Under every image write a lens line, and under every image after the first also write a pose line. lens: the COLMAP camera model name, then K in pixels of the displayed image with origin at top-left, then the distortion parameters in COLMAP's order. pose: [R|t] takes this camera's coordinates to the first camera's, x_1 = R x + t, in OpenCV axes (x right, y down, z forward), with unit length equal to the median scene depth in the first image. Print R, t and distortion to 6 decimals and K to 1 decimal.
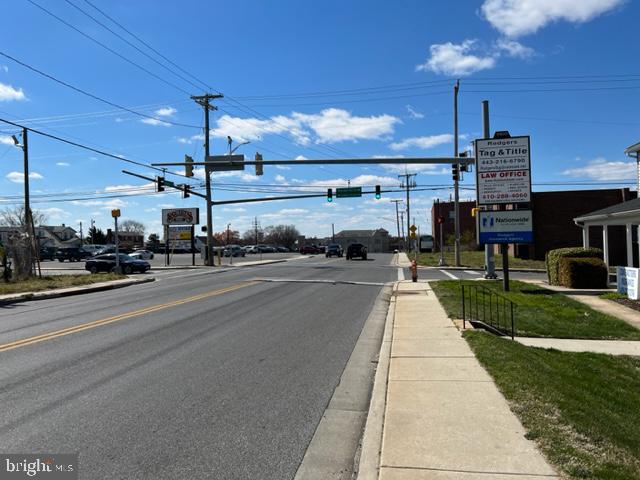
lens RADIAL K [[480.8, 0, 318.3], [0, 480.8, 236.3], [0, 0, 1]] dist [0.052306, -0.059553]
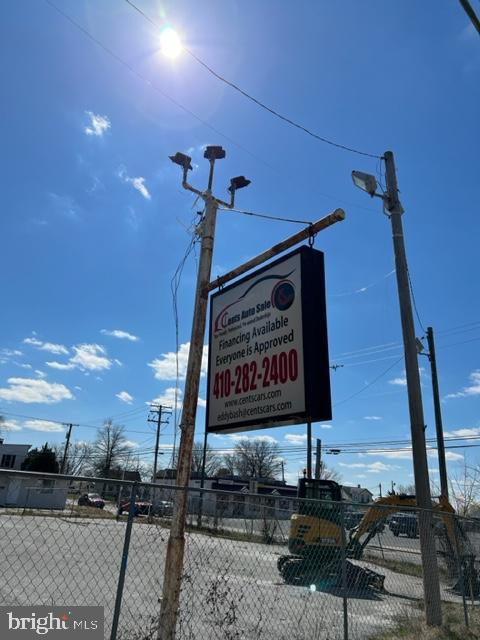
lens RADIAL K [[480.8, 0, 240.0], [0, 480.8, 320.0], [0, 0, 1]] dist [0.052306, -0.059553]
pose [[0.785668, -0.151930, -0.599703, -0.103856], [-0.071454, 0.940603, -0.331905, 0.001918], [0.614508, 0.303618, 0.728145, 0.089318]]
